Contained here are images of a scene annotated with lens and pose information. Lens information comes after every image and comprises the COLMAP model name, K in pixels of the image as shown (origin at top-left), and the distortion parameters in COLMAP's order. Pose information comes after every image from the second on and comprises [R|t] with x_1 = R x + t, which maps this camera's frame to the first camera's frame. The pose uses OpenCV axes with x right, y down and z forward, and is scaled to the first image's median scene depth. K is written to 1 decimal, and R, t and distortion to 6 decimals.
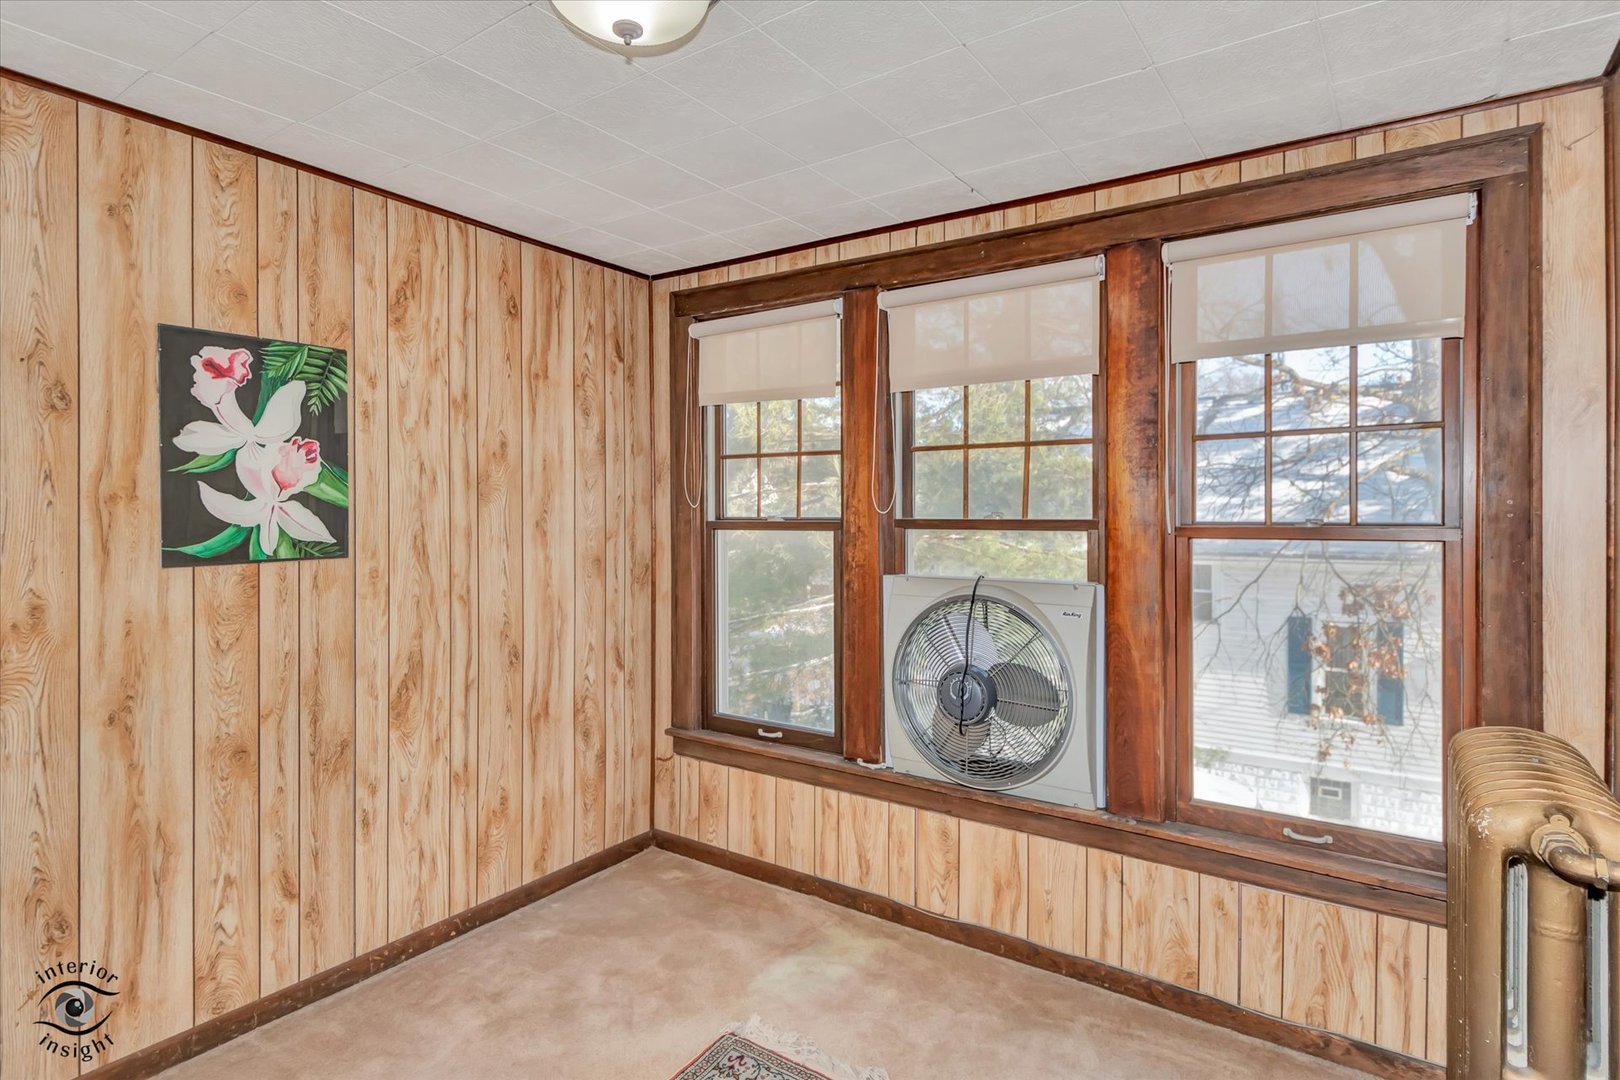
lens RADIAL K [[833.1, 0, 813.5], [0, 833.1, 503.3], [0, 0, 1]] dist [0.001194, -0.001485]
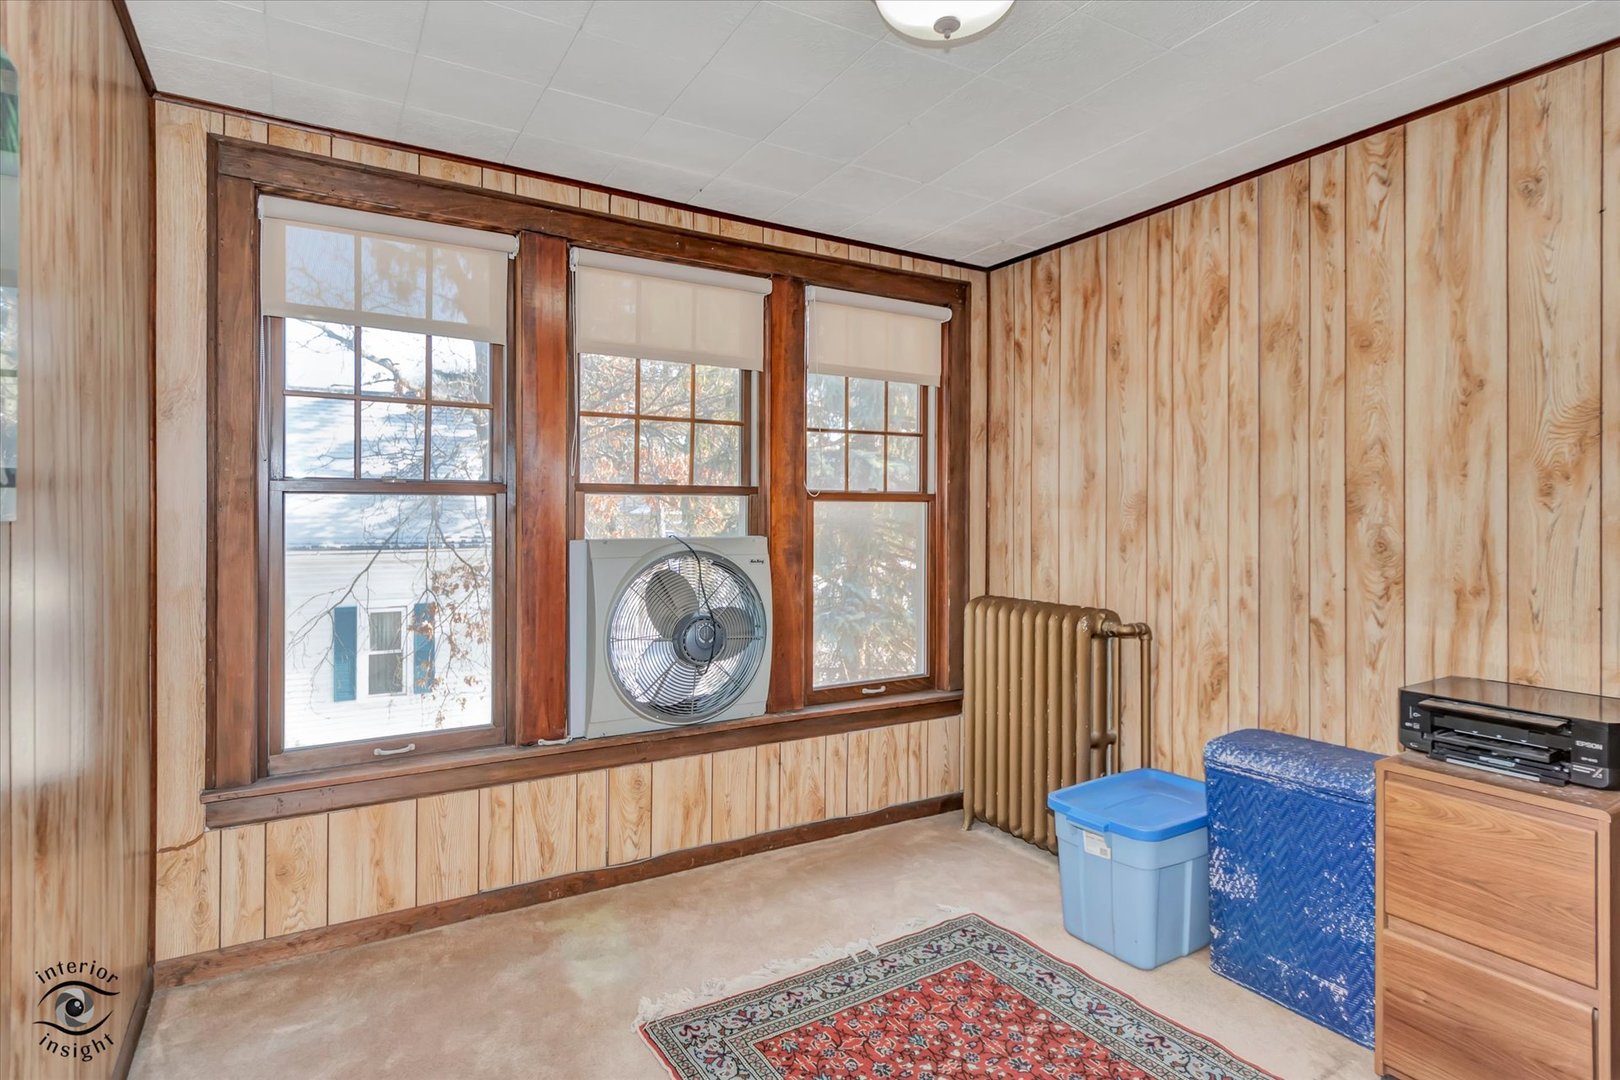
lens RADIAL K [[852.8, 0, 814.2], [0, 852.8, 490.0], [0, 0, 1]] dist [0.003049, -0.001749]
pose [[0.412521, 0.020752, 0.910712, -0.743230], [-0.018028, 0.999731, -0.014614, 0.039856], [-0.910770, -0.010390, 0.412784, 0.358385]]
